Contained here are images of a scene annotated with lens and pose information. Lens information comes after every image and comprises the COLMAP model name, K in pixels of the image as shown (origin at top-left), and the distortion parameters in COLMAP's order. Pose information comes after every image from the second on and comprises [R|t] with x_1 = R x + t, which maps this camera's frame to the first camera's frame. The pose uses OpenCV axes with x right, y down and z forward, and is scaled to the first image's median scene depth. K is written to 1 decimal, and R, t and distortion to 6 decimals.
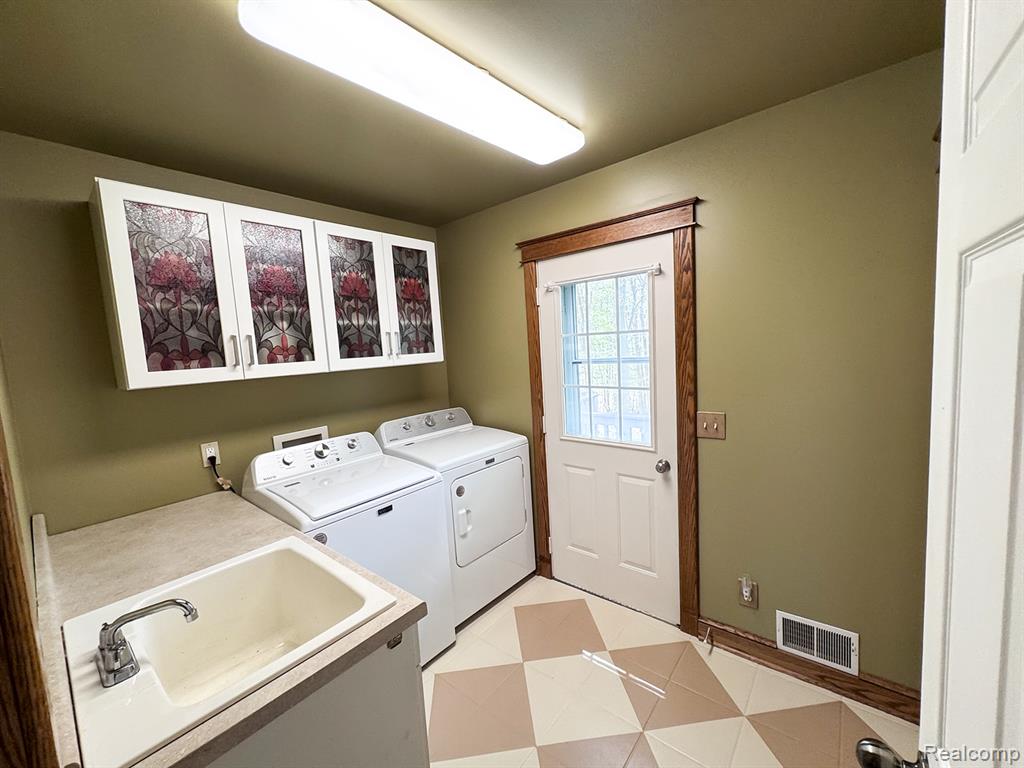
lens RADIAL K [[411.4, 0, 493.5], [0, 411.4, 377.7], [0, 0, 1]] dist [0.000997, 0.000059]
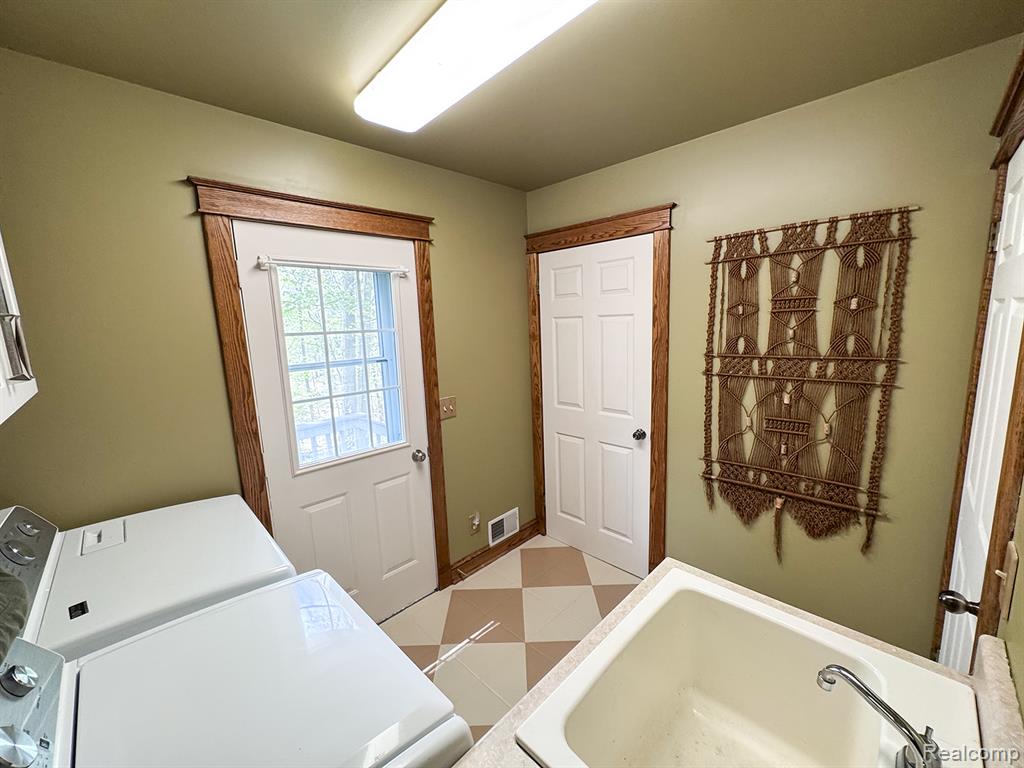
lens RADIAL K [[409.1, 0, 512.0], [0, 409.1, 384.0], [0, 0, 1]] dist [-0.001743, -0.000026]
pose [[0.070069, -0.087221, 0.993722, -0.669832], [0.126065, 0.988958, 0.077913, -0.025983], [-0.989544, 0.119814, 0.080291, 0.690820]]
